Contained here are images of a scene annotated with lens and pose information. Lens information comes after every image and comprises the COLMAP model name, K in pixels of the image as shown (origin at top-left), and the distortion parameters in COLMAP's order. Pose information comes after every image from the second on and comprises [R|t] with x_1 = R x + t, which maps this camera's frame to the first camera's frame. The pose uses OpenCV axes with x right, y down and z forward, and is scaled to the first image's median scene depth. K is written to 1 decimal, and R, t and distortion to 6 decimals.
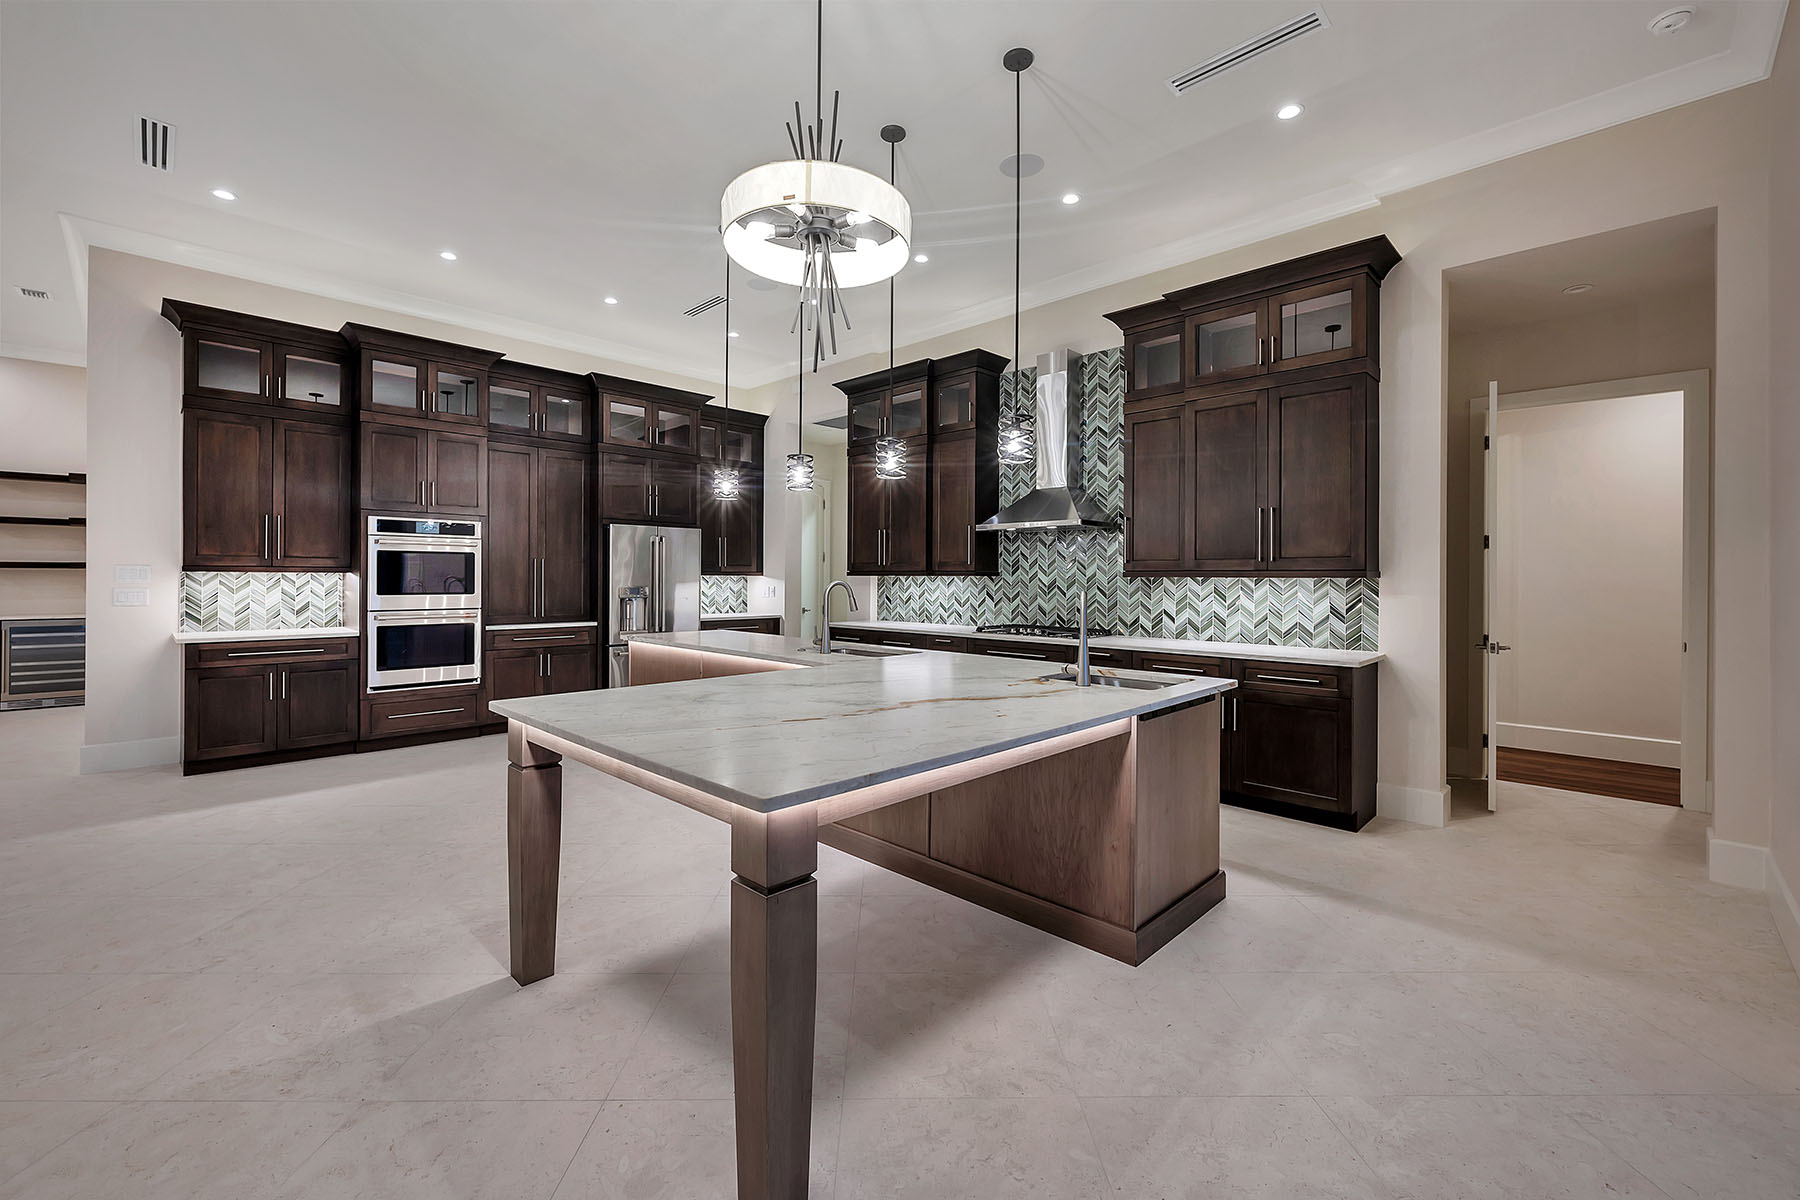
lens RADIAL K [[752.1, 0, 900.9], [0, 752.1, 573.4], [0, 0, 1]] dist [-0.002057, -0.000271]
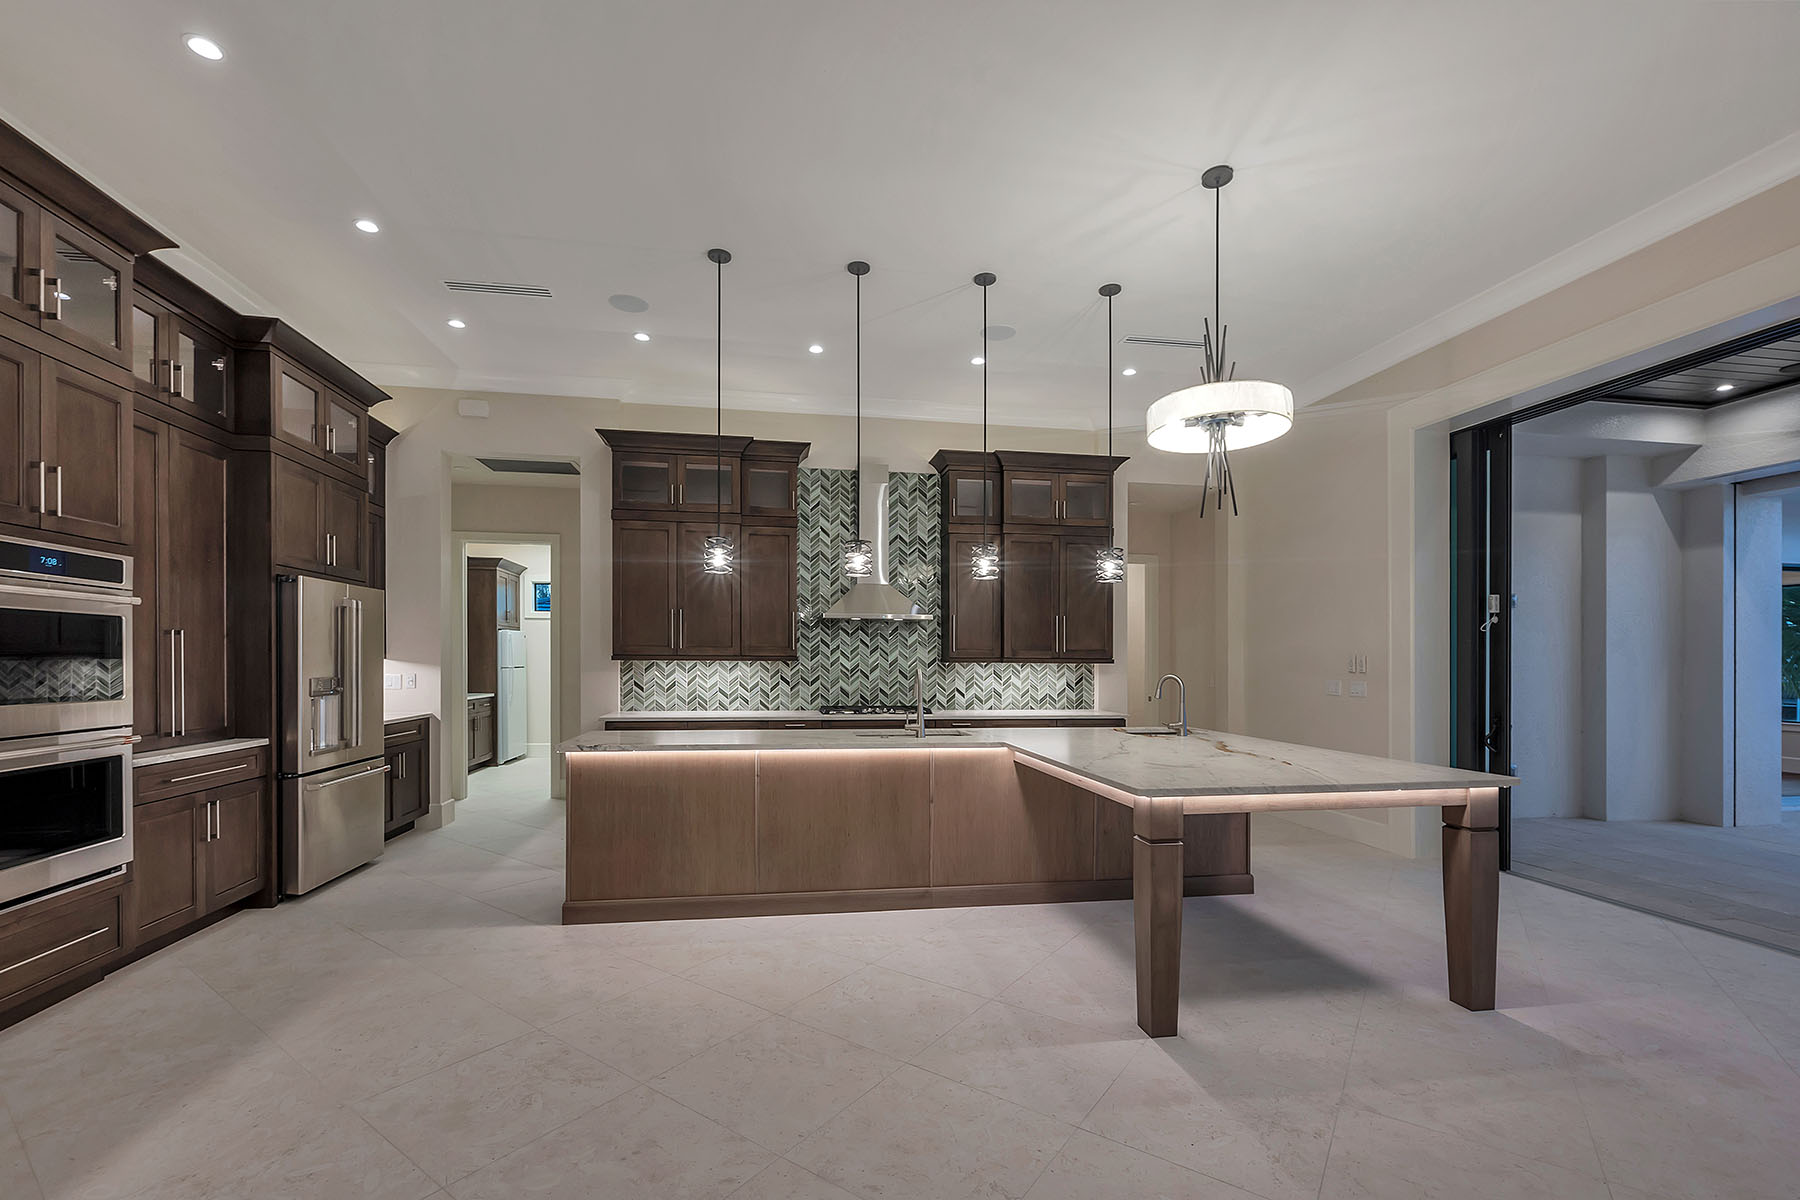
lens RADIAL K [[752.1, 0, 916.4], [0, 752.1, 667.2], [0, 0, 1]] dist [-0.002057, -0.000271]
pose [[0.592390, -0.007563, 0.805616, -0.669650], [-0.007657, 0.999858, 0.015018, -0.005250], [-0.805615, -0.015065, 0.592248, 0.270291]]
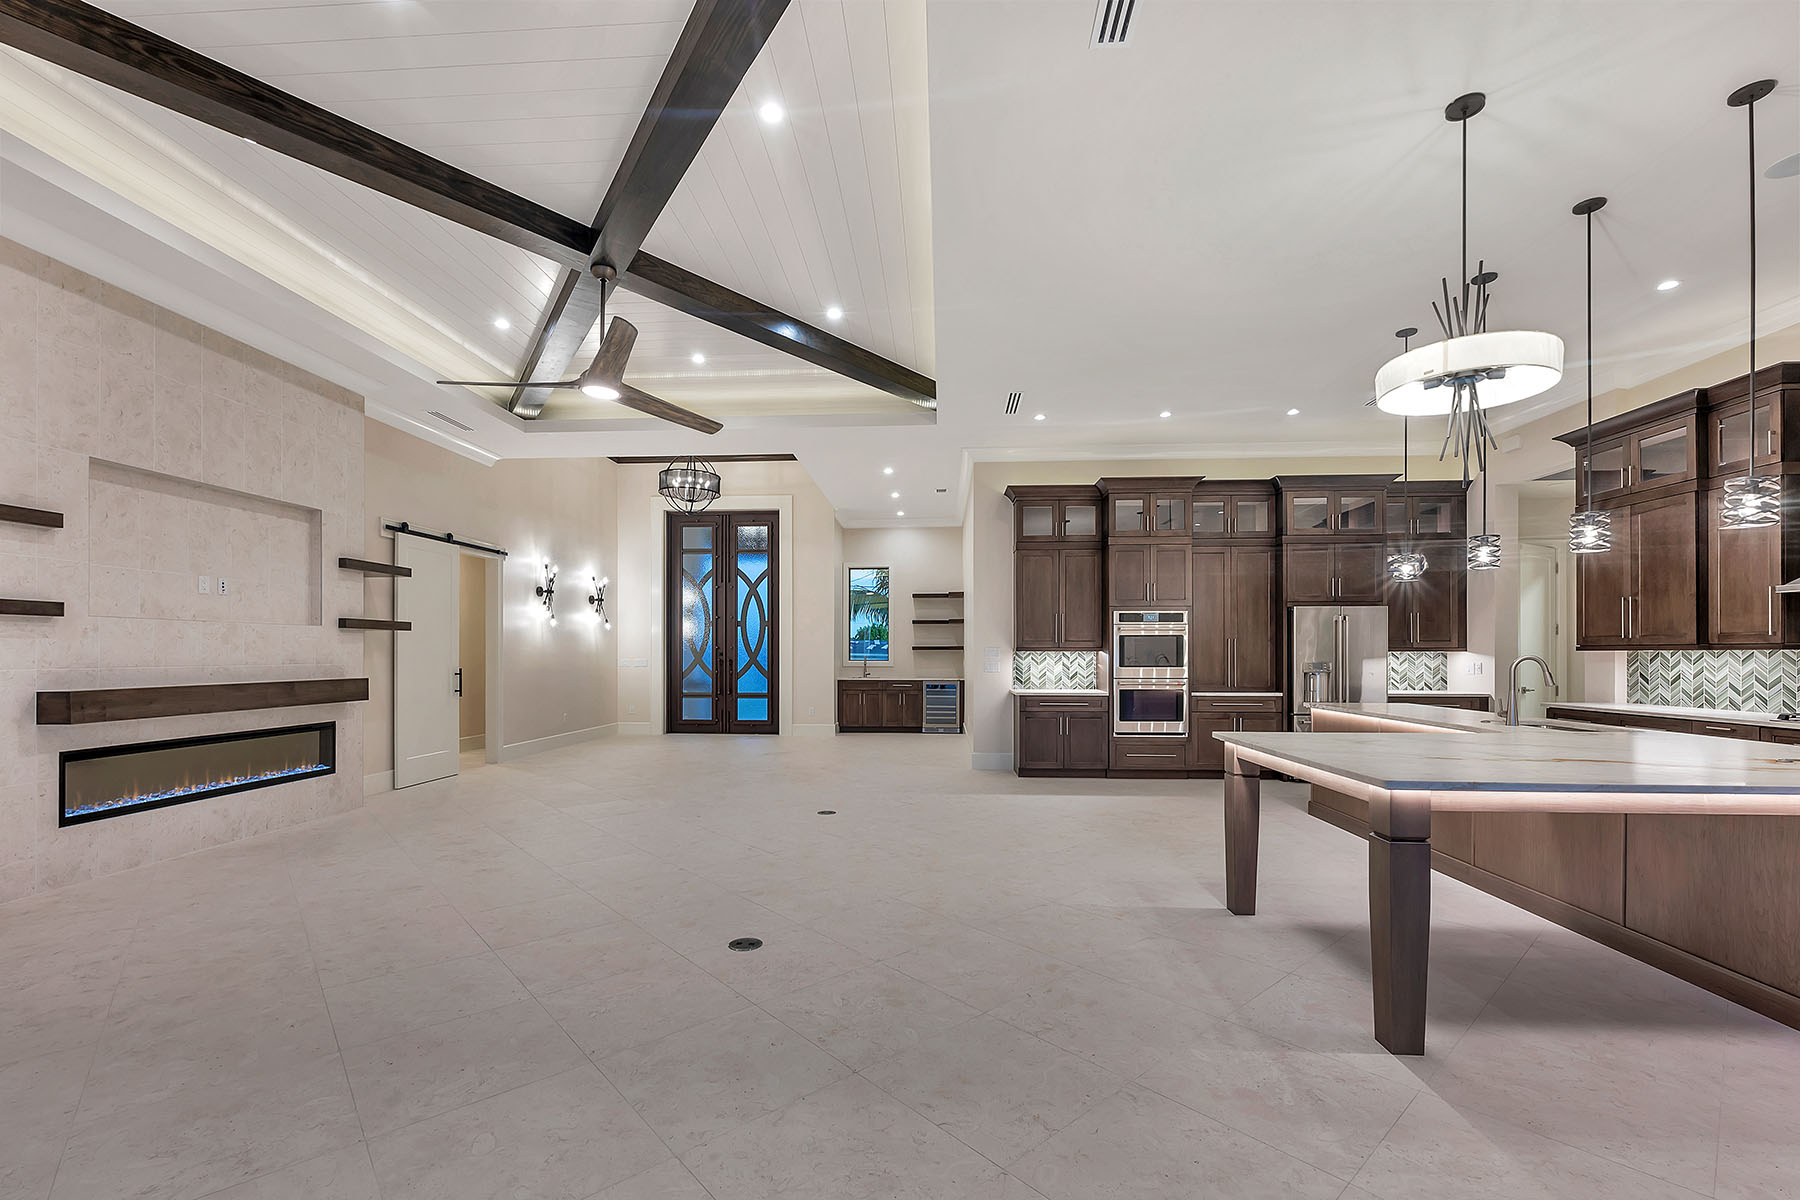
lens RADIAL K [[752.1, 0, 894.2], [0, 752.1, 656.6], [0, 0, 1]] dist [-0.002057, -0.000271]
pose [[0.652563, -0.001890, -0.757732, 0.090306], [0.007864, 0.999960, 0.004278, -0.000039], [0.757694, -0.008750, 0.652551, -0.226945]]
